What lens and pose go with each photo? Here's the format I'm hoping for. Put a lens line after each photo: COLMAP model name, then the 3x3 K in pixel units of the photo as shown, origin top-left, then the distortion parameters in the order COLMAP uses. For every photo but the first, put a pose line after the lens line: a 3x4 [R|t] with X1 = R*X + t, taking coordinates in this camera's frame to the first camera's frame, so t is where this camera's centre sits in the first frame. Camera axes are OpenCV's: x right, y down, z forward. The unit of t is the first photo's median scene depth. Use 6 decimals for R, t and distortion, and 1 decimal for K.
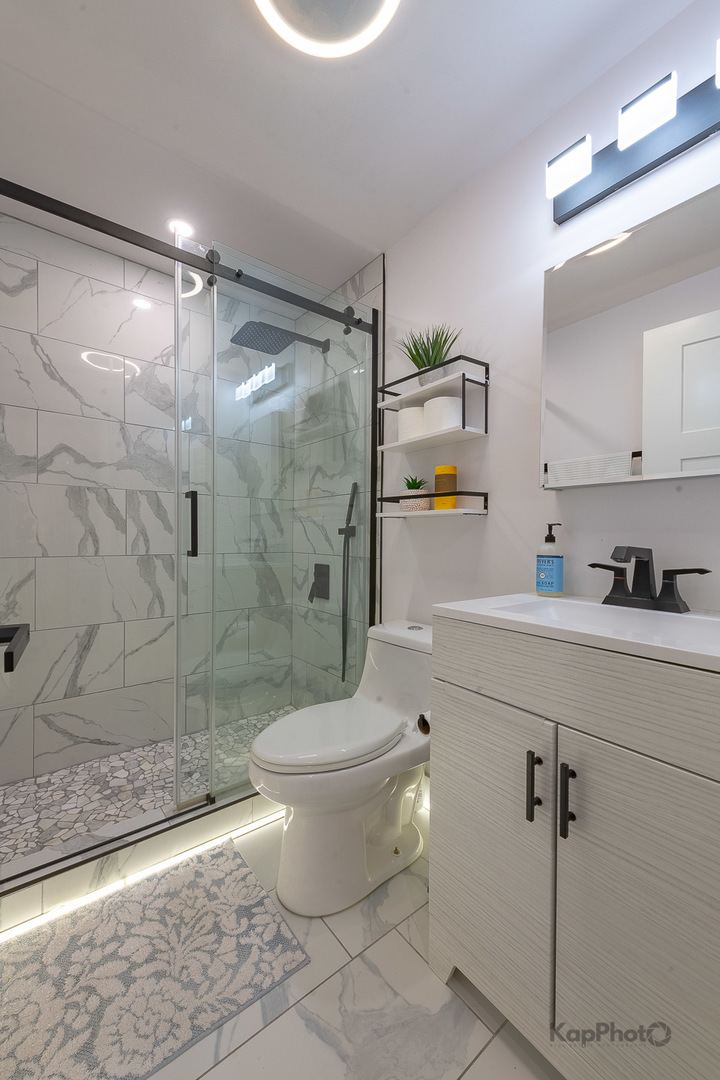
lens RADIAL K [[430.1, 0, 359.7], [0, 430.1, 541.8], [0, 0, 1]] dist [0.003779, -0.001830]
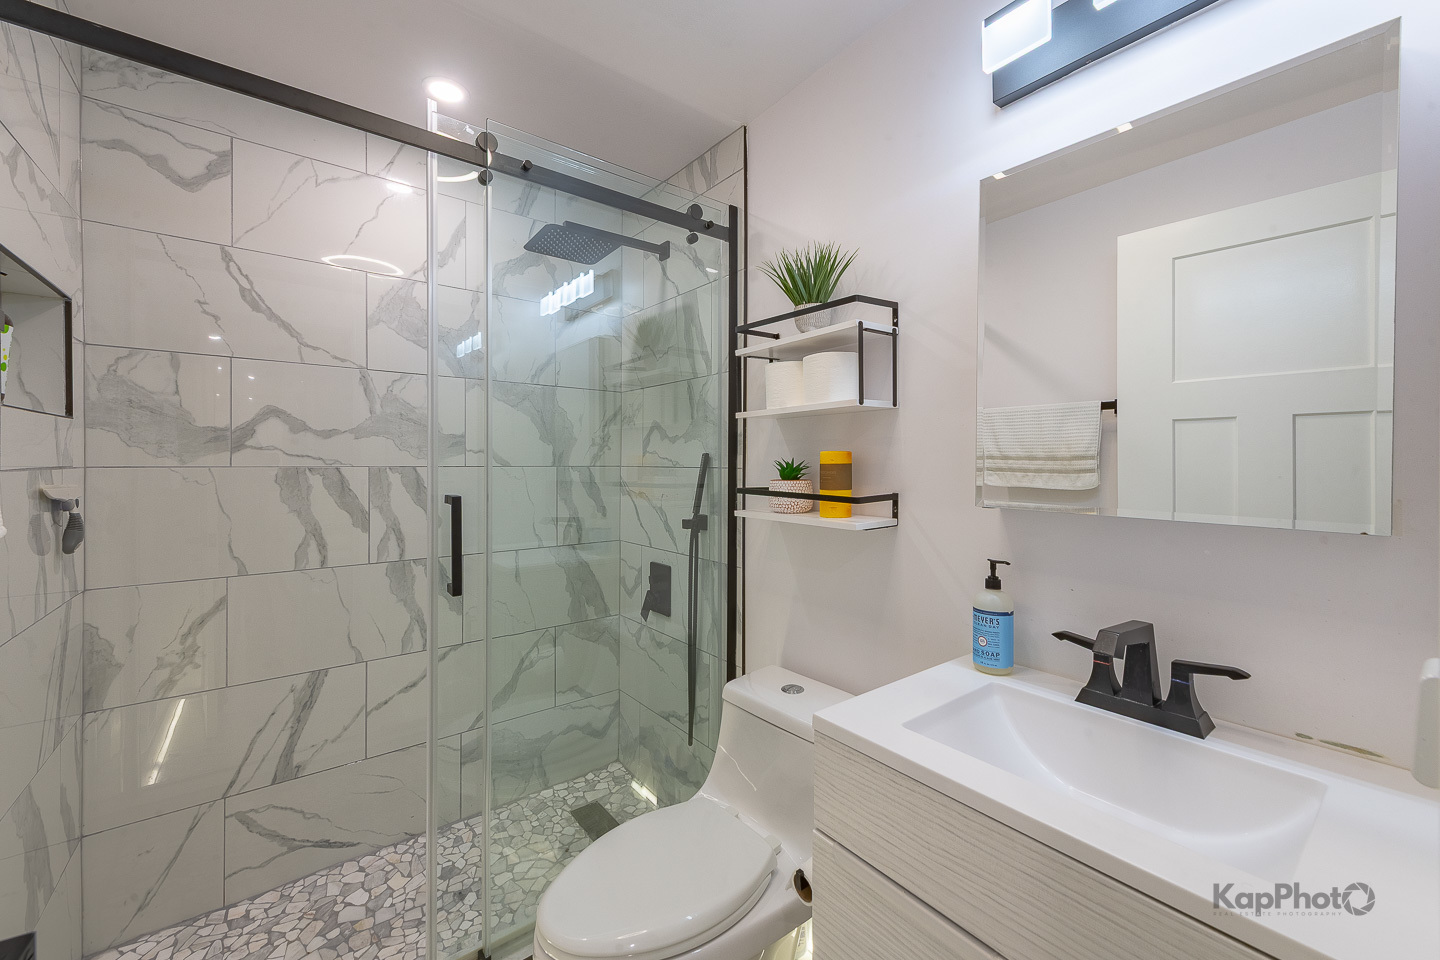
lens RADIAL K [[573.5, 0, 737.8], [0, 573.5, 455.0], [0, 0, 1]] dist [0.003779, -0.001830]
pose [[0.999833, -0.005929, 0.017303, 0.026548], [0.006101, 0.999932, -0.009909, -0.138919], [-0.017243, 0.010012, 0.999801, 0.089337]]
